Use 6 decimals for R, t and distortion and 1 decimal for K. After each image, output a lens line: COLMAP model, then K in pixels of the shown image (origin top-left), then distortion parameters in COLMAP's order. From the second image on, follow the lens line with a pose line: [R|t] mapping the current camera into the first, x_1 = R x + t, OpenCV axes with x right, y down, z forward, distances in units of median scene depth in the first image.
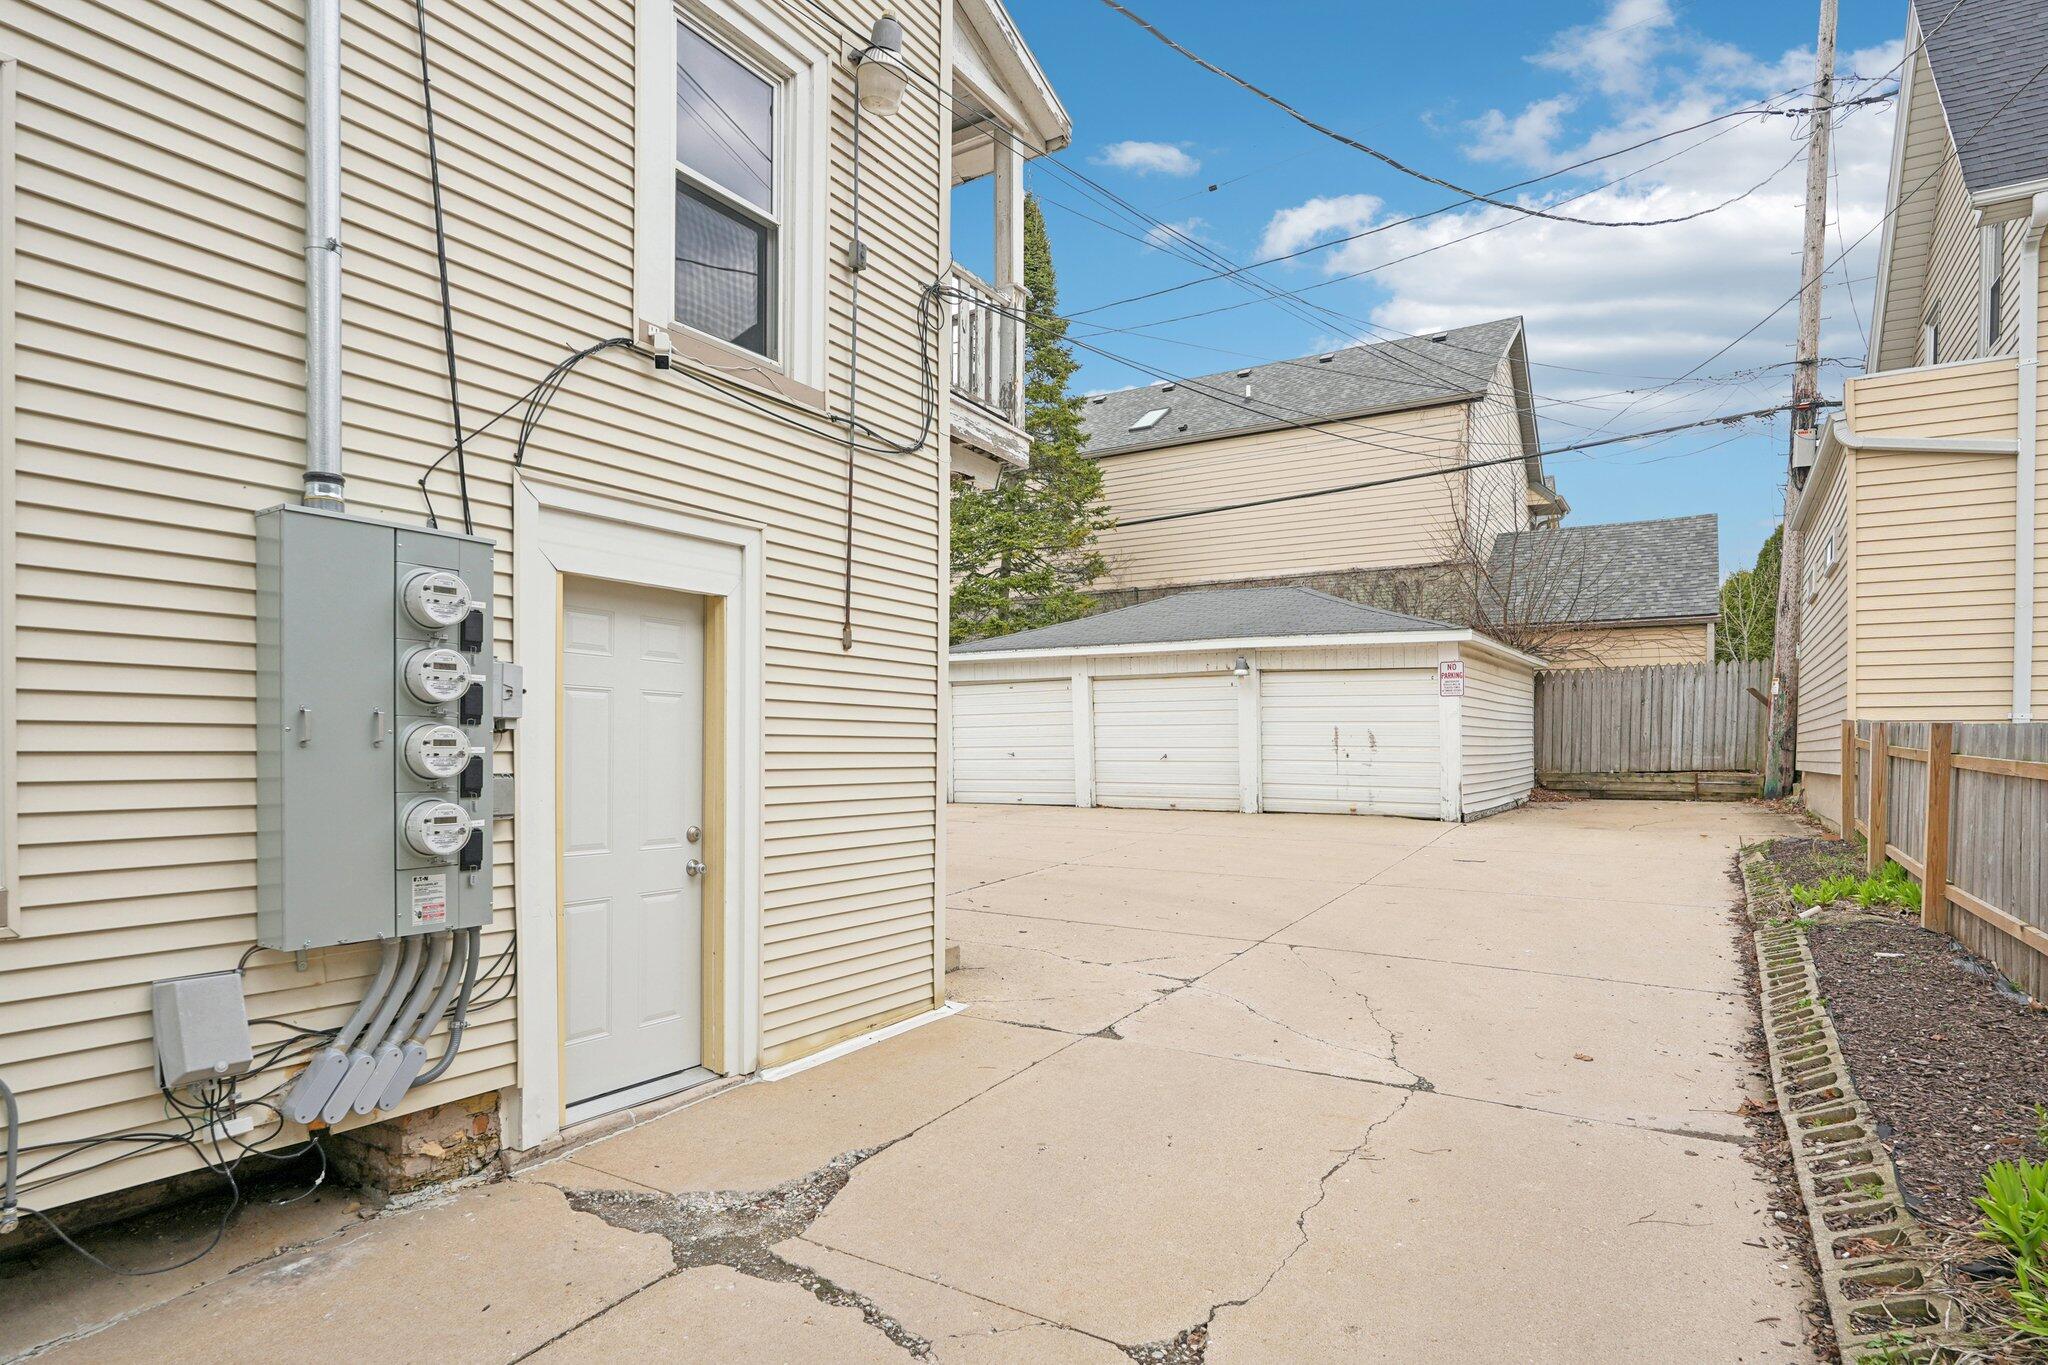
lens RADIAL K [[1097.6, 0, 1021.6], [0, 1097.6, 741.0], [0, 0, 1]] dist [0.003416, -0.001067]
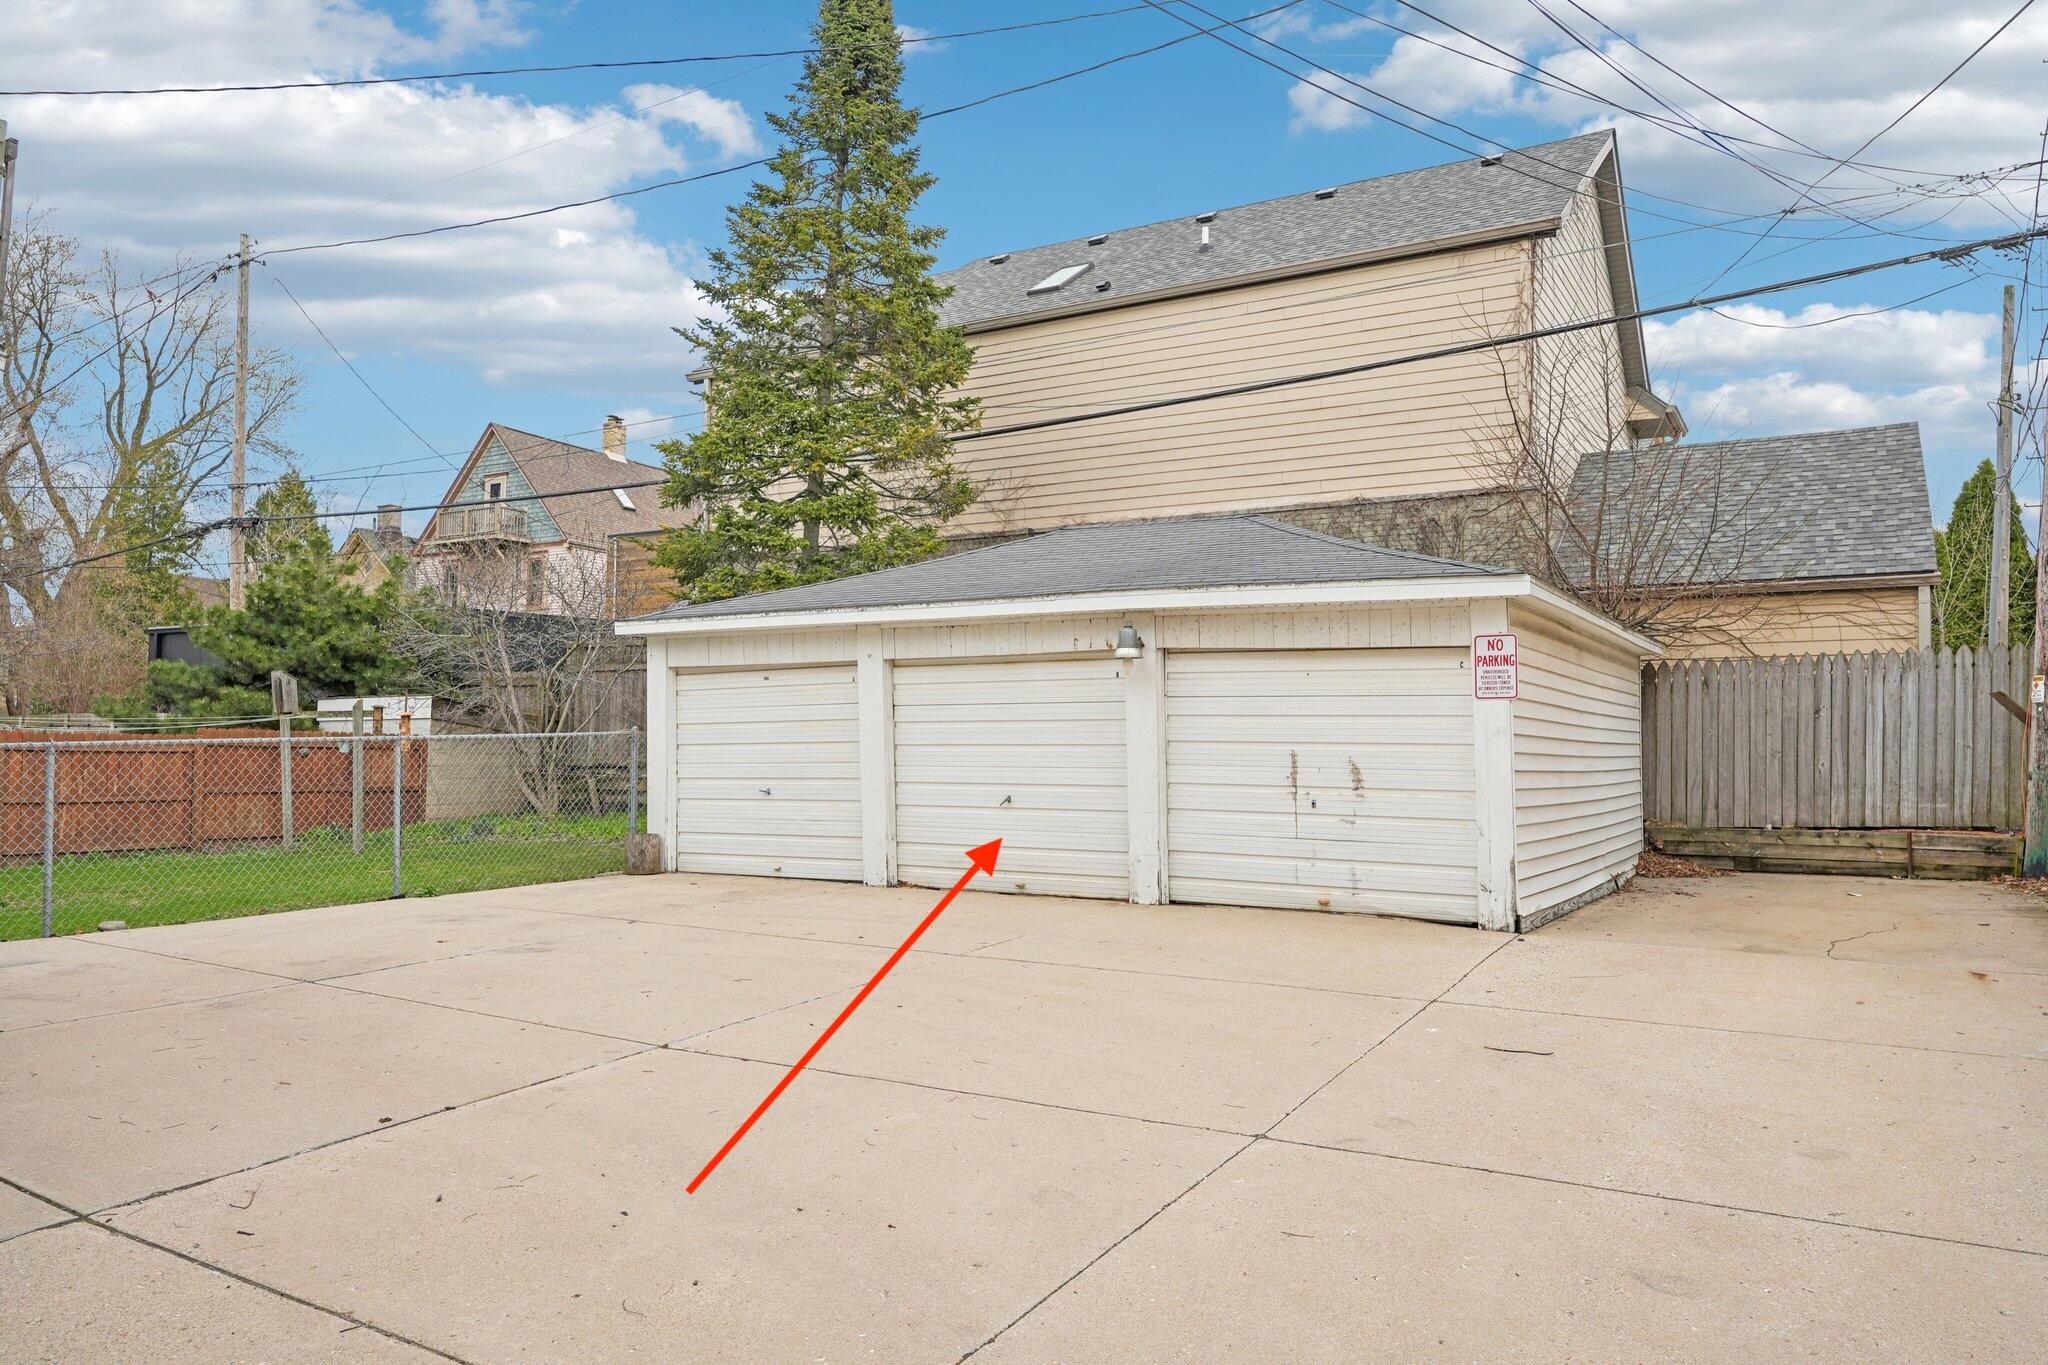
lens RADIAL K [[1406.2, 0, 1023.2], [0, 1406.2, 684.1], [0, 0, 1]] dist [-0.003176, 0.008330]
pose [[0.999609, 0.010448, 0.025950, 0.101399], [-0.009123, 0.998673, -0.050689, -0.007789], [-0.026445, 0.050433, 0.998377, 0.225835]]
